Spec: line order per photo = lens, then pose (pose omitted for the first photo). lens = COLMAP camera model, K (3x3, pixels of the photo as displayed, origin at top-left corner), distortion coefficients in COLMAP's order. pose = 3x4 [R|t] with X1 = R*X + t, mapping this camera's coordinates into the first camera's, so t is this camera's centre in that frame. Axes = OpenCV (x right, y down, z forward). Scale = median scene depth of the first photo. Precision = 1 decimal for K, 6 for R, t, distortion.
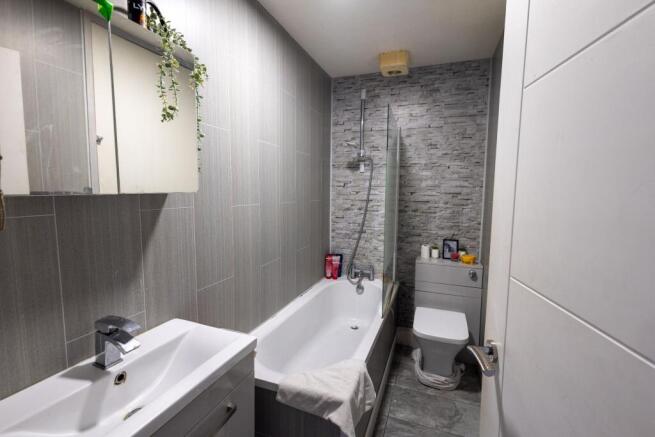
lens RADIAL K [[298.4, 0, 327.5], [0, 298.4, 218.5], [0, 0, 1]] dist [0.004623, -0.000144]
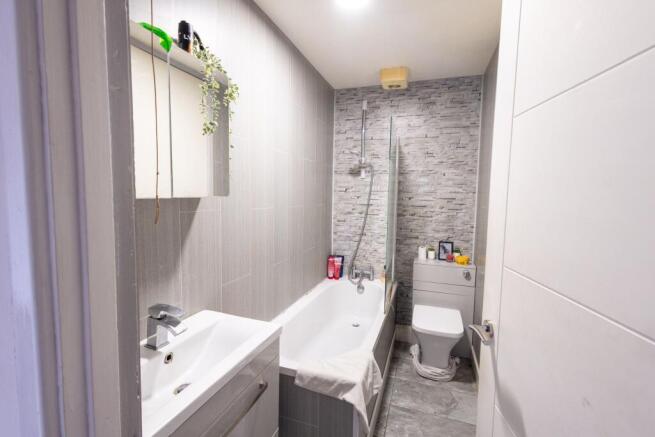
lens RADIAL K [[298.4, 0, 327.5], [0, 298.4, 218.5], [0, 0, 1]] dist [0.004623, -0.000144]
pose [[0.999637, 0.005270, 0.026408, -0.047130], [-0.004898, 0.999888, -0.014121, 0.004698], [-0.026479, 0.013987, 0.999552, -0.069281]]
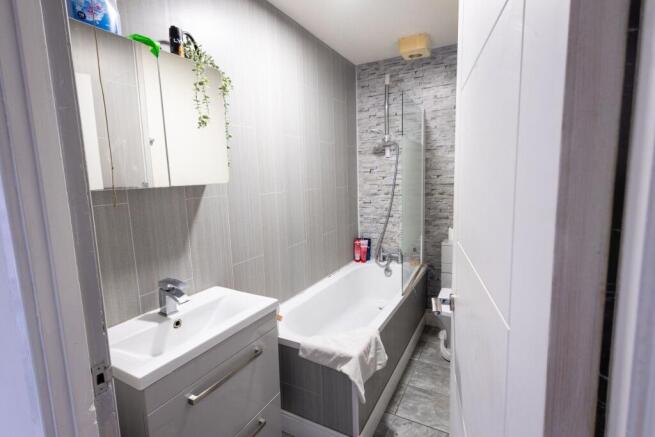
lens RADIAL K [[313.6, 0, 327.5], [0, 313.6, 218.5], [0, 0, 1]] dist [0.001920, 0.000295]
pose [[0.989589, -0.022479, -0.142155, 0.075954], [0.027736, 0.998998, 0.035110, 0.012211], [0.141223, -0.038687, 0.989222, -0.114496]]
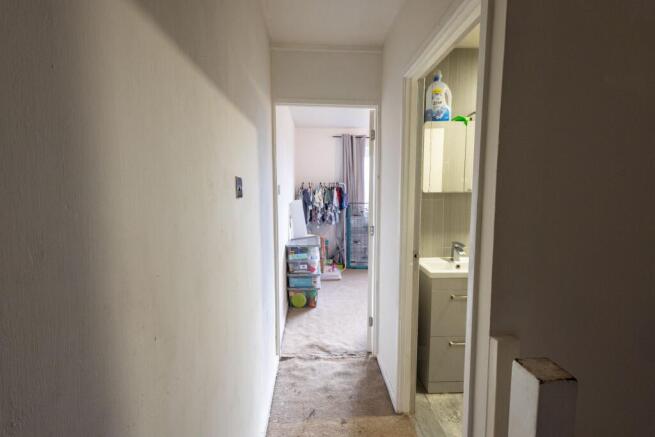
lens RADIAL K [[298.4, 0, 327.5], [0, 298.4, 218.5], [0, 0, 1]] dist [0.004623, -0.000144]
pose [[0.386786, 0.079152, -0.918766, 0.462319], [-0.078530, 0.995518, 0.052704, 0.036732], [0.918819, 0.051766, 0.391269, -0.400942]]
